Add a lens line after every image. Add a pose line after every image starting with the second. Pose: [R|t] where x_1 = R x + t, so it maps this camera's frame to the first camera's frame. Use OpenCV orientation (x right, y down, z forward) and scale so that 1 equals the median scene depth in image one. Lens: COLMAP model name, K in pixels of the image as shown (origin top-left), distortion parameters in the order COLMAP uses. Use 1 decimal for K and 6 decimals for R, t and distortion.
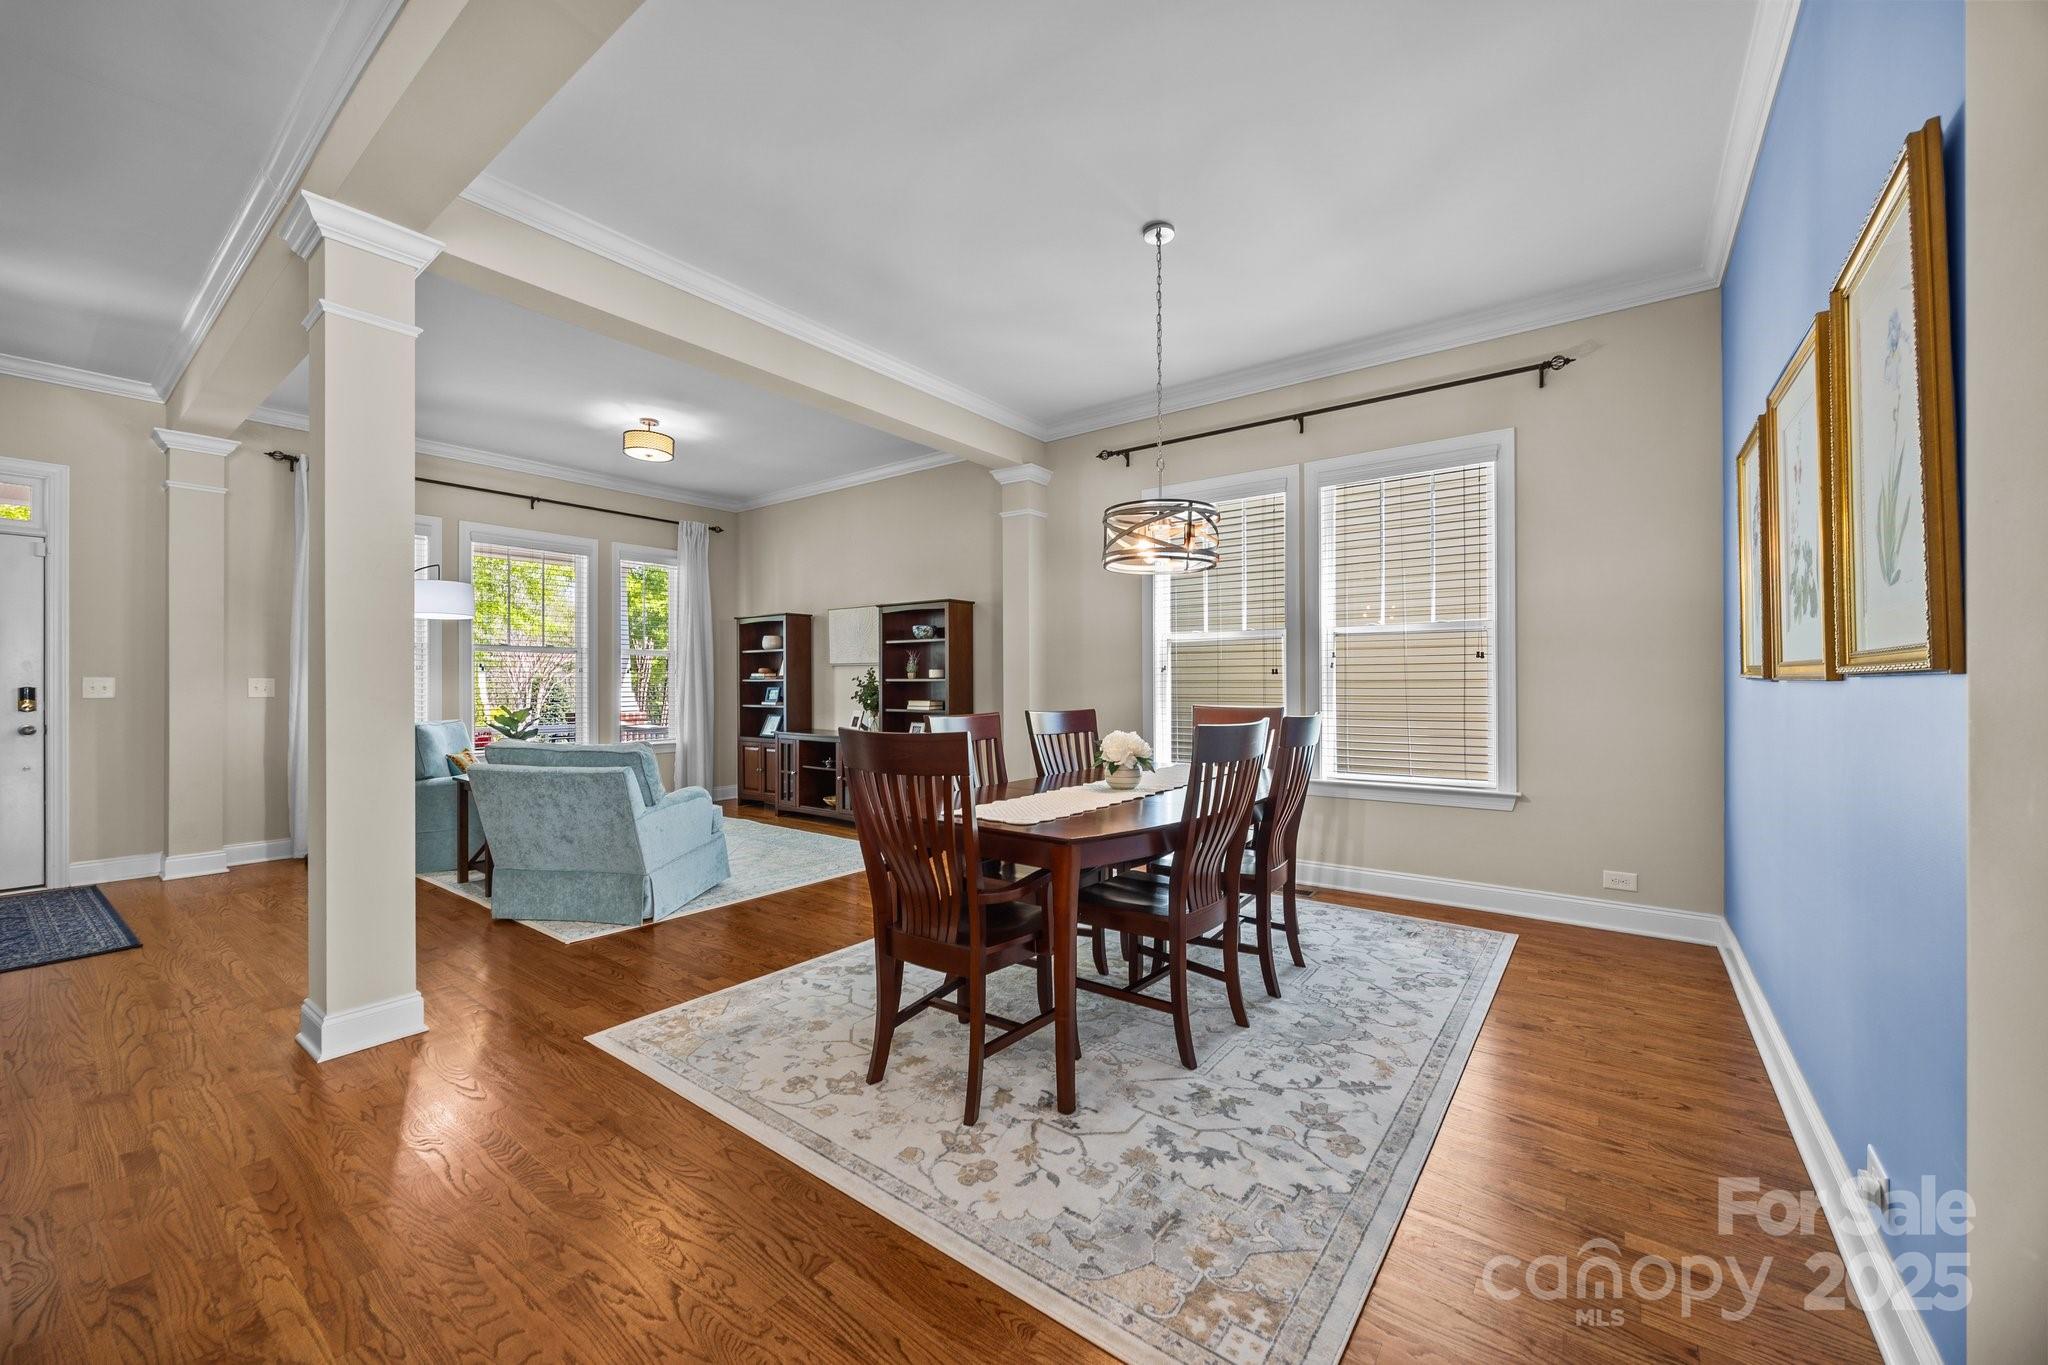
lens RADIAL K [[782.0, 0, 1035.9], [0, 782.0, 675.0], [0, 0, 1]] dist [-0.001774, 0.000228]
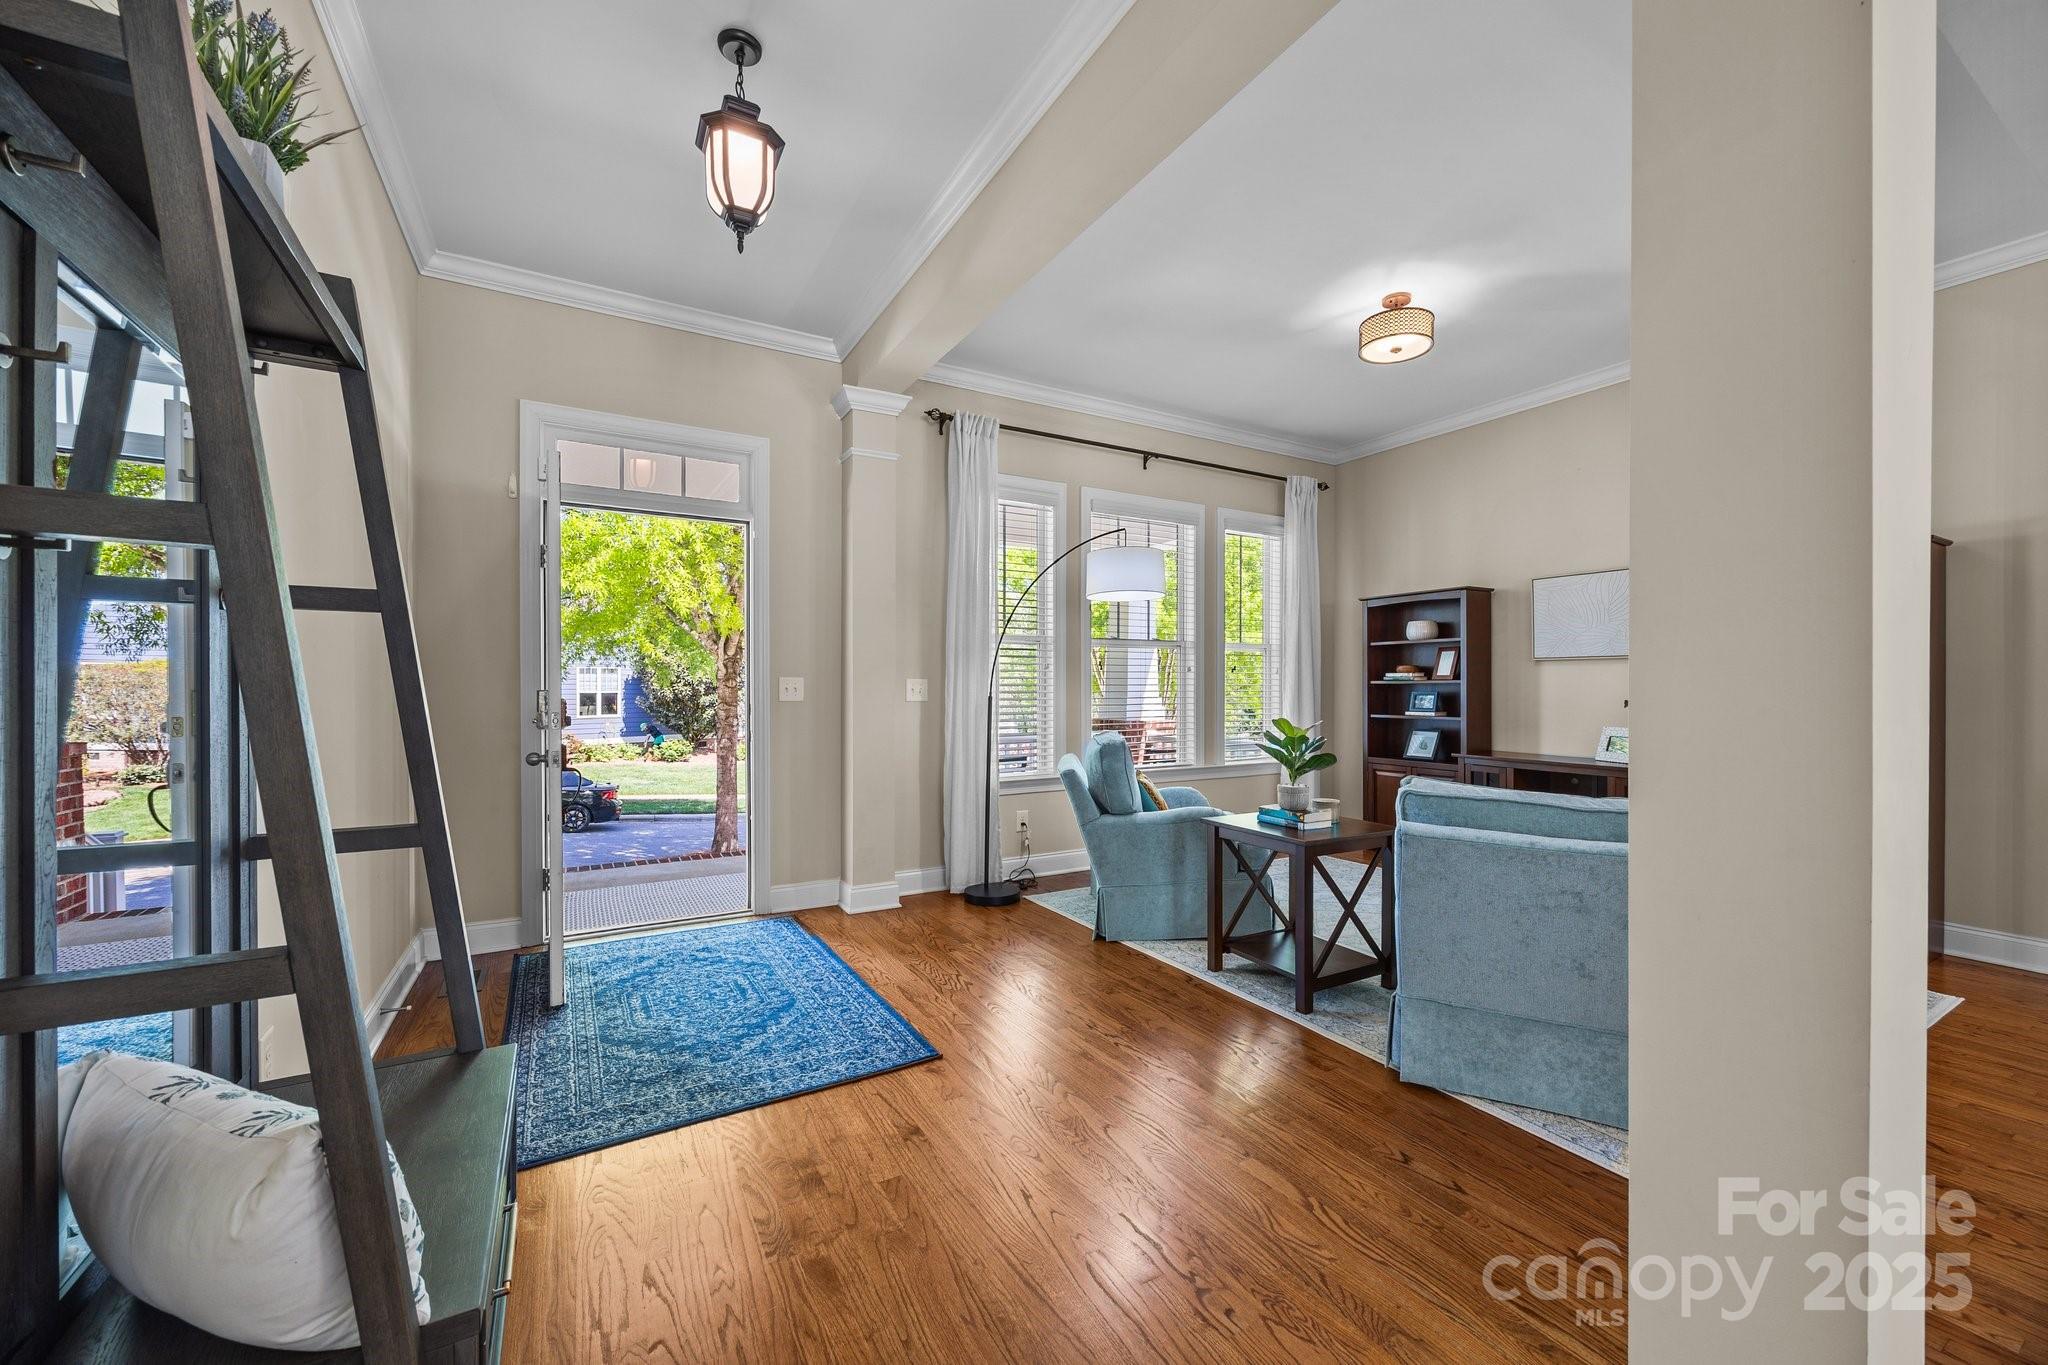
lens RADIAL K [[782.0, 0, 1040.2], [0, 782.0, 681.9], [0, 0, 1]] dist [-0.001774, 0.000228]
pose [[0.922693, -0.001161, -0.385534, -0.426376], [0.002239, 0.999995, 0.002346, 0.004774], [0.385529, -0.003027, 0.922691, 0.208041]]
